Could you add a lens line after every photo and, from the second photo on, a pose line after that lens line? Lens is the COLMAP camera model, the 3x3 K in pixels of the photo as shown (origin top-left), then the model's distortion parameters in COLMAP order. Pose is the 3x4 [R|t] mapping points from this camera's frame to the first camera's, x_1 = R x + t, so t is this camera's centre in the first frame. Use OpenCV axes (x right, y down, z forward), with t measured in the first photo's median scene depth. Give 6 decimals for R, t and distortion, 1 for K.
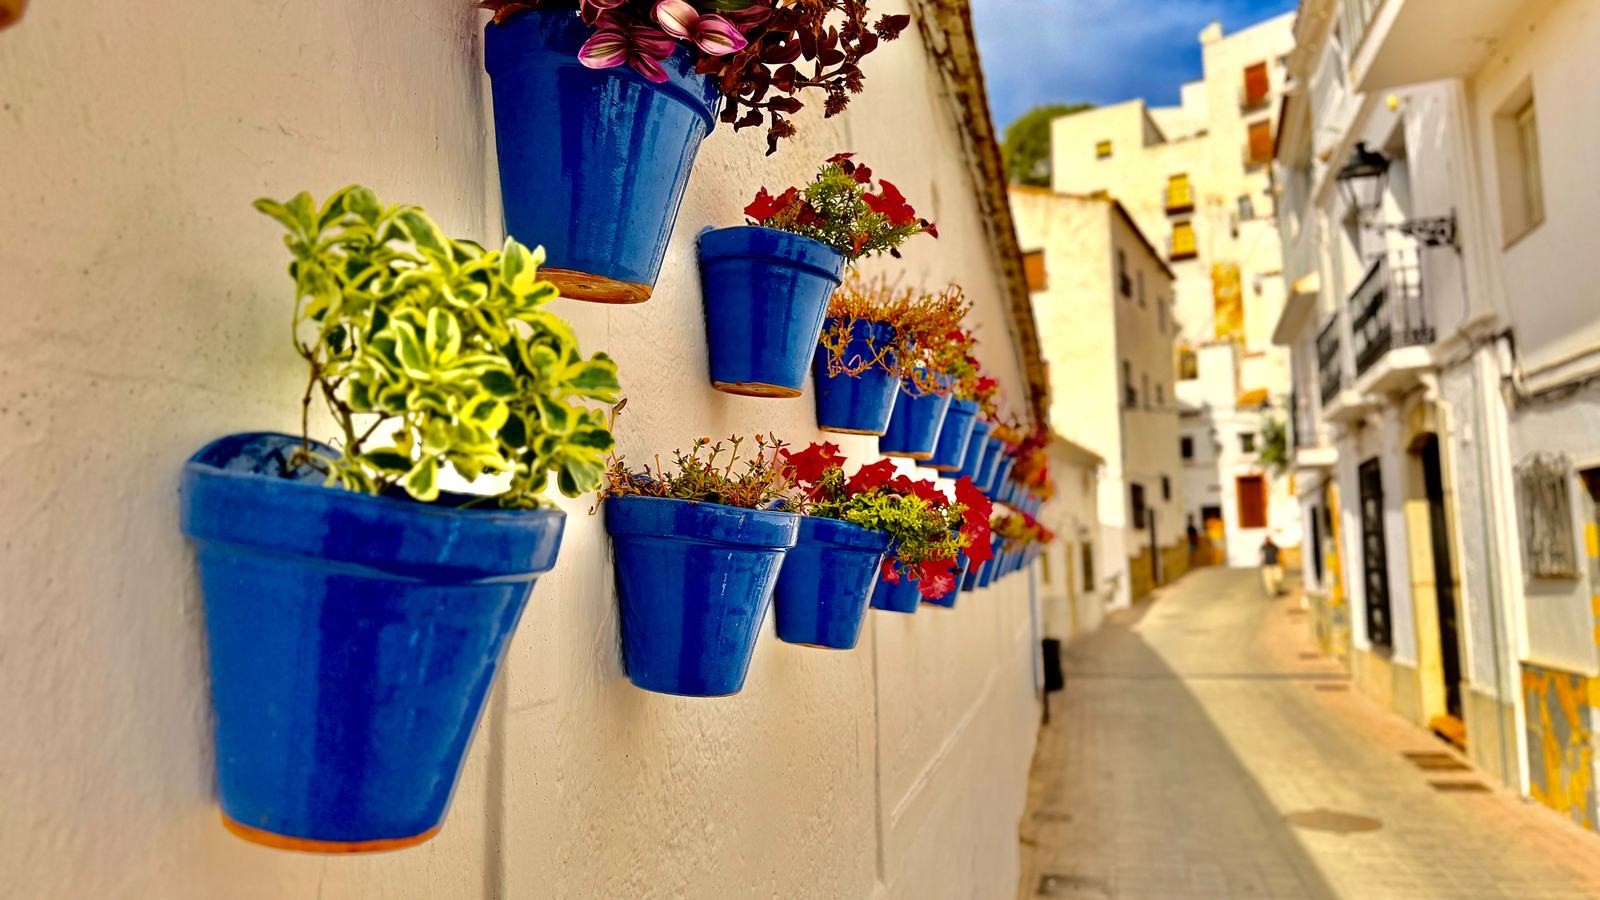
lens RADIAL K [[1207.0, 0, 800.0], [0, 1207.0, 450.0], [0, 0, 1]] dist [0.125849, -0.175292]
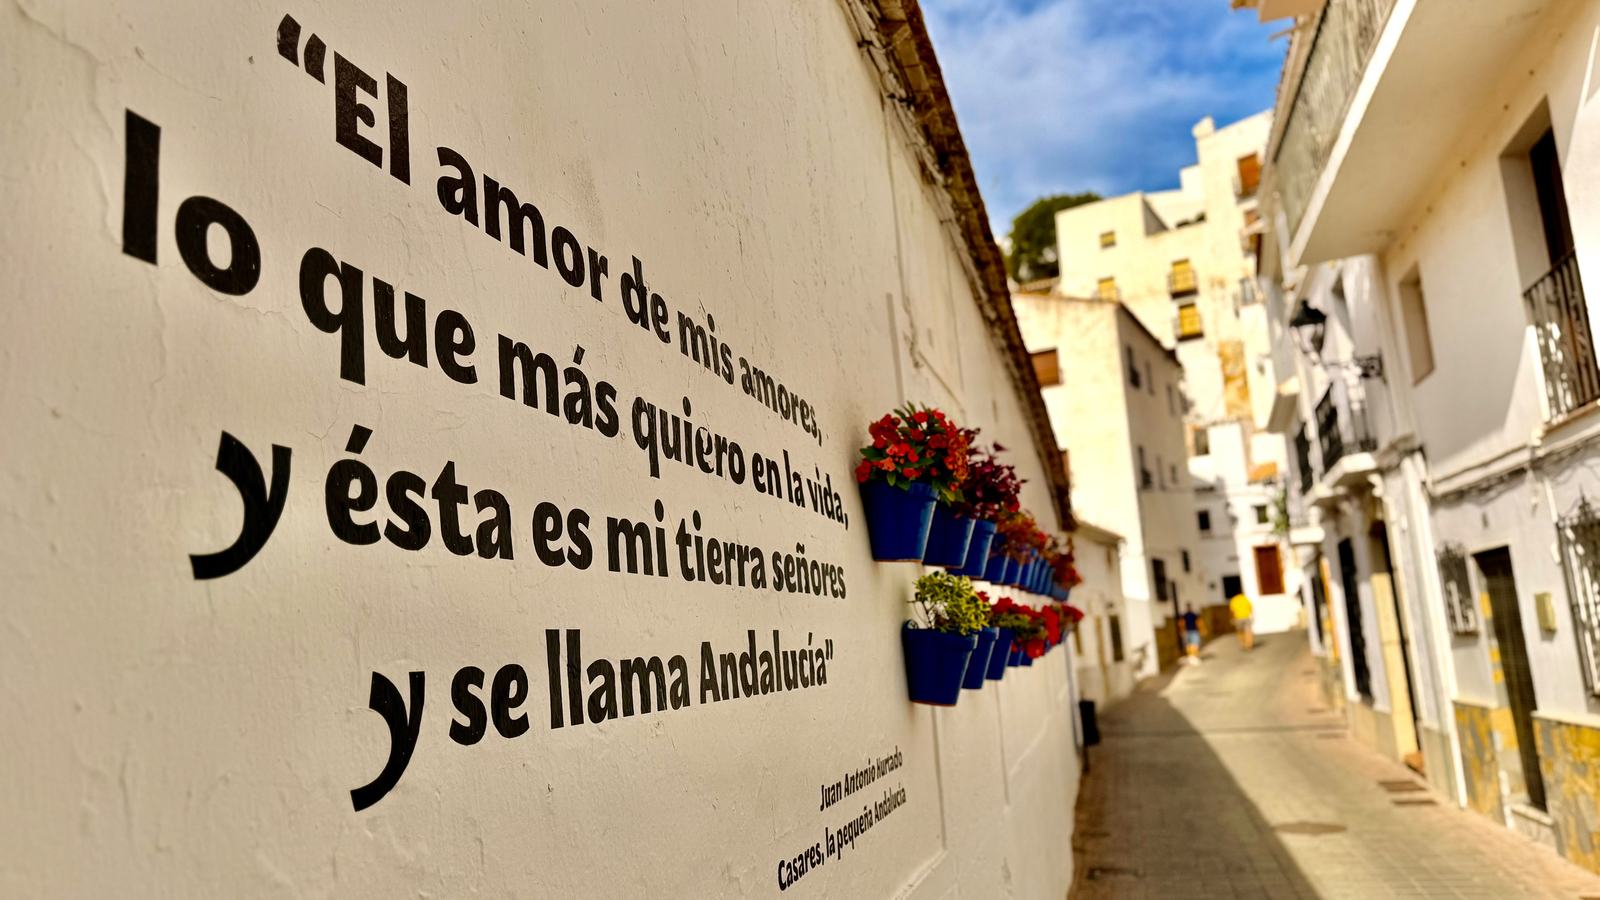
lens RADIAL K [[1207.0, 0, 800.0], [0, 1207.0, 450.0], [0, 0, 1]] dist [0.125849, -0.175292]
pose [[0.998948, -0.043228, -0.015305, -0.038639], [0.042110, 0.996856, -0.067113, -0.018633], [0.018158, 0.066398, 0.997628, -0.183019]]
